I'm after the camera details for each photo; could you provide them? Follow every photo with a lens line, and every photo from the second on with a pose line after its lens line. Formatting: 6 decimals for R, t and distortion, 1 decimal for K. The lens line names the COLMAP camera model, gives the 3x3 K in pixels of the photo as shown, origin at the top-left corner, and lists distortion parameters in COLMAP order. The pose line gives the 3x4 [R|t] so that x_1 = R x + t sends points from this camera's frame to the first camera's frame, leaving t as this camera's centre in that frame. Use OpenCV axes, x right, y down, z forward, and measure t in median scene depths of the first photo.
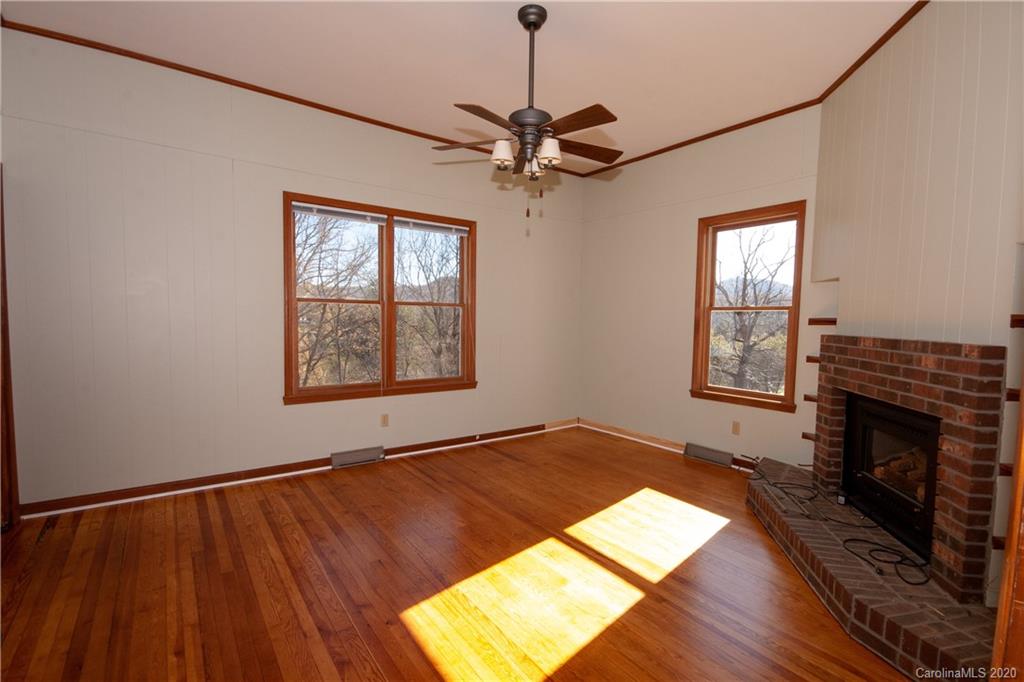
lens RADIAL K [[476.5, 0, 516.1], [0, 476.5, 347.7], [0, 0, 1]] dist [-0.002126, 0.000760]
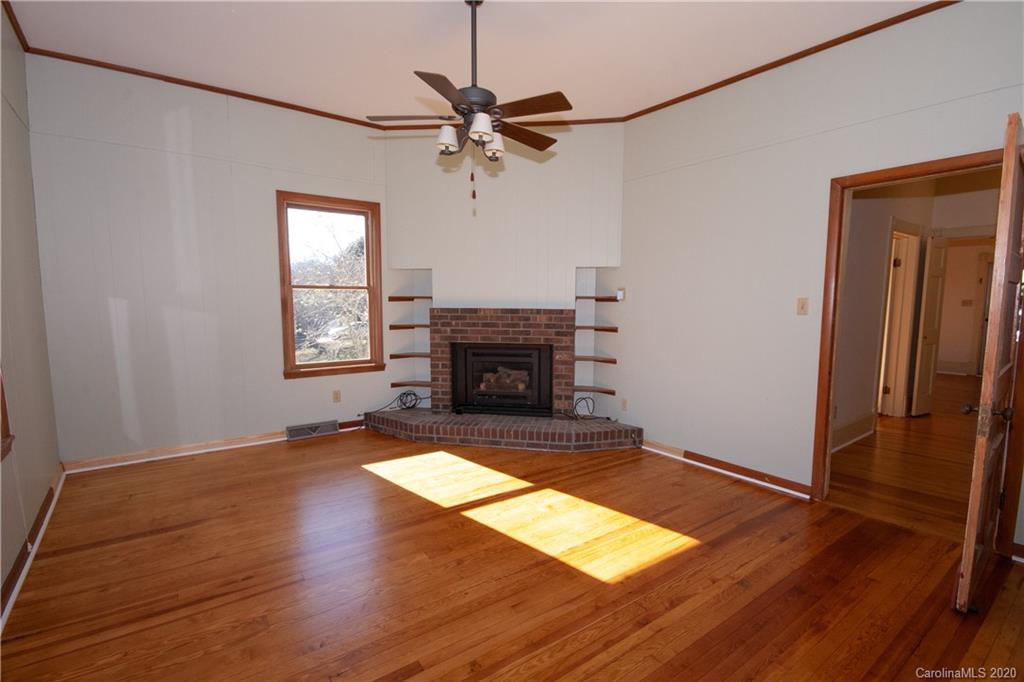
lens RADIAL K [[476.5, 0, 516.1], [0, 476.5, 347.7], [0, 0, 1]] dist [-0.002126, 0.000760]
pose [[0.030289, -0.130779, 0.990949, -0.892042], [0.059185, 0.989899, 0.128831, -0.088946], [-0.997787, 0.054747, 0.037723, 0.790897]]
